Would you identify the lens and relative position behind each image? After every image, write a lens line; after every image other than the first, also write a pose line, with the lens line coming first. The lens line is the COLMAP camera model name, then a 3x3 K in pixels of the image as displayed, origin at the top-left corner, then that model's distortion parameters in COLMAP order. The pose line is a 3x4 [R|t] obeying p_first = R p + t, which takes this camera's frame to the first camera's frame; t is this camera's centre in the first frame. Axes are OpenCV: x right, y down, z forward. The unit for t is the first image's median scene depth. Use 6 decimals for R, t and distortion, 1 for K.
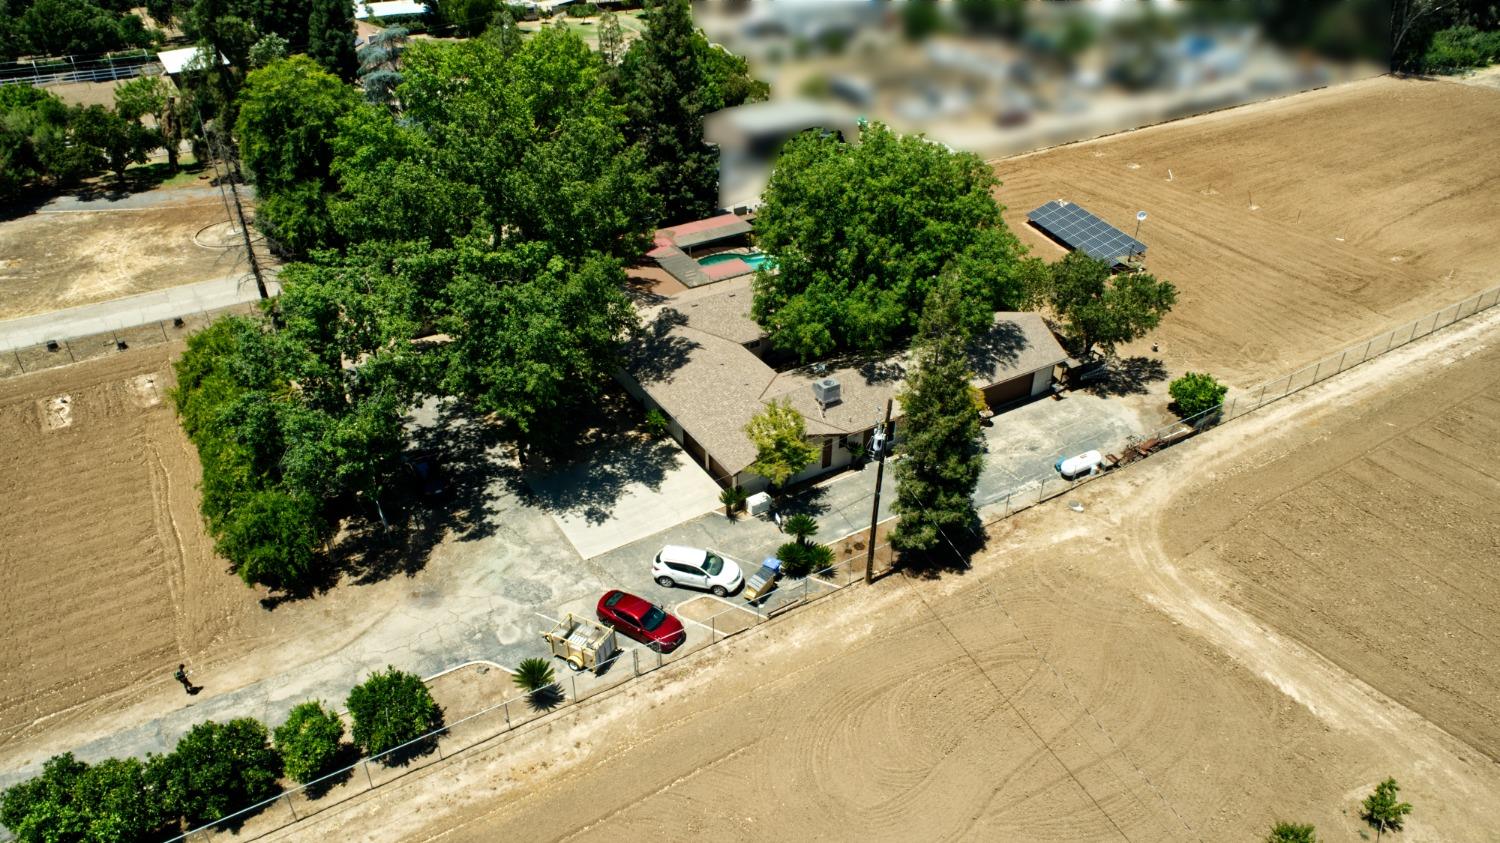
lens RADIAL K [[994.6, 0, 750.0], [0, 994.6, 421.5], [0, 0, 1]] dist [-0.000115, 0.000701]
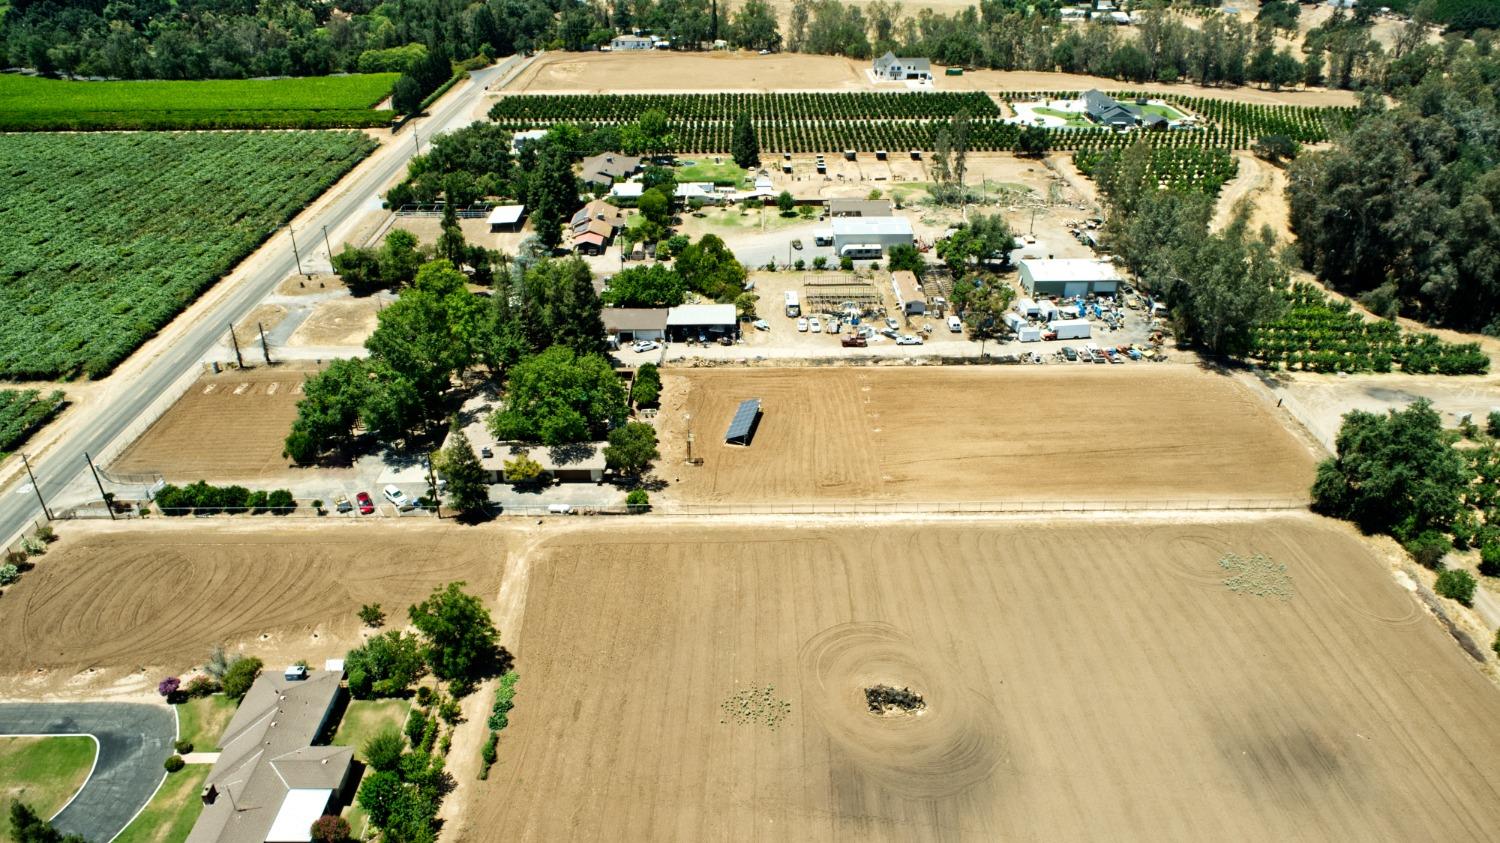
lens RADIAL K [[994.6, 0, 750.0], [0, 994.6, 421.5], [0, 0, 1]] dist [-0.000115, 0.000701]
pose [[0.856810, 0.247261, -0.452480, 1.742636], [-0.268803, 0.963040, 0.017258, -0.320828], [0.440024, 0.106842, 0.891607, -0.950632]]
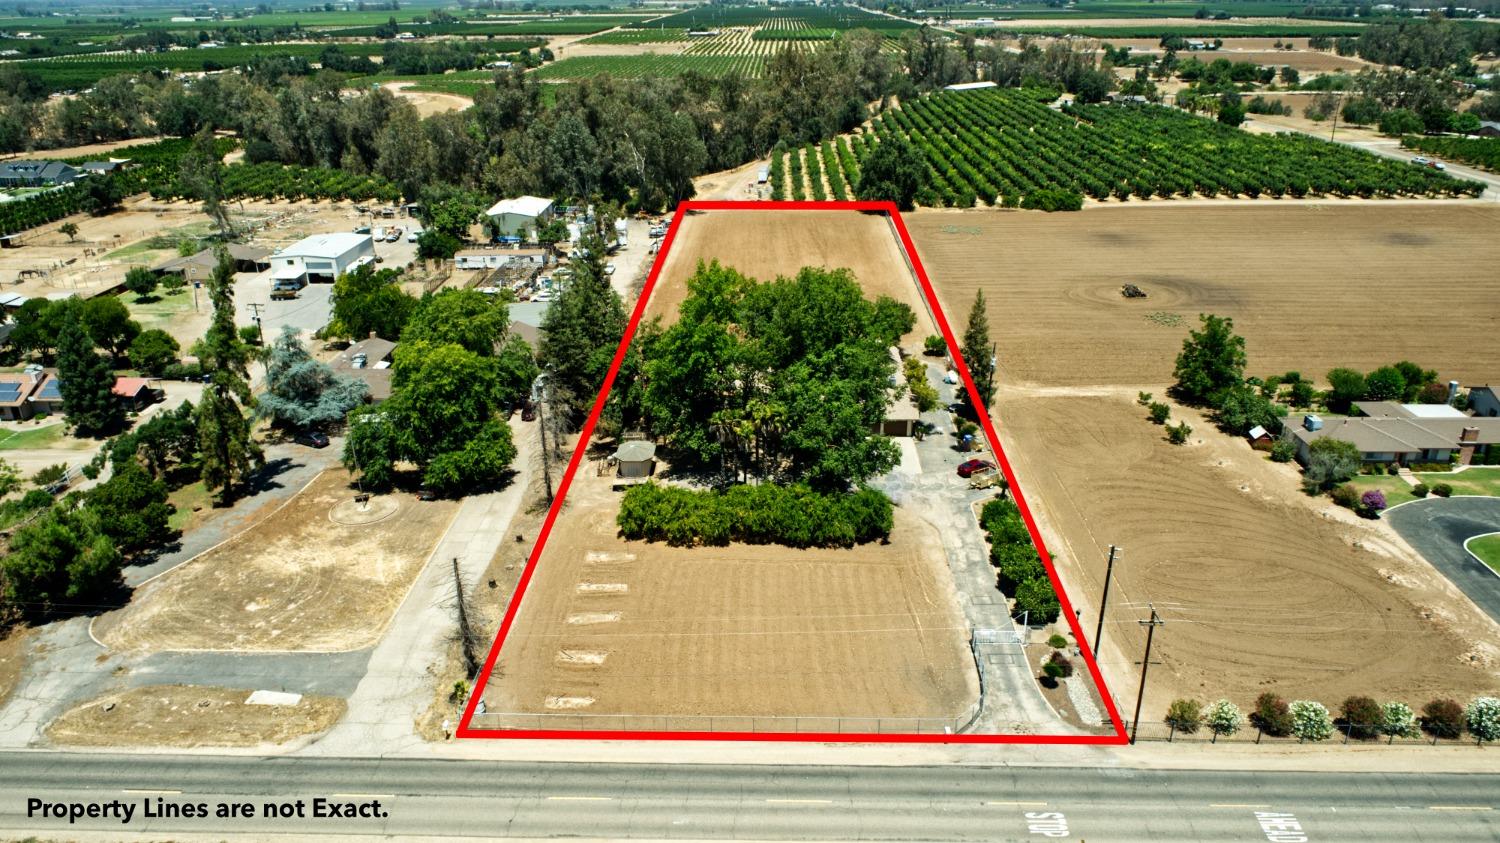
lens RADIAL K [[994.6, 0, 750.0], [0, 994.6, 421.5], [0, 0, 1]] dist [-0.000115, 0.000701]
pose [[0.548631, -0.337947, 0.764720, -1.663821], [0.460550, 0.885540, 0.060929, -0.215149], [-0.697781, 0.318764, 0.641476, -0.105368]]
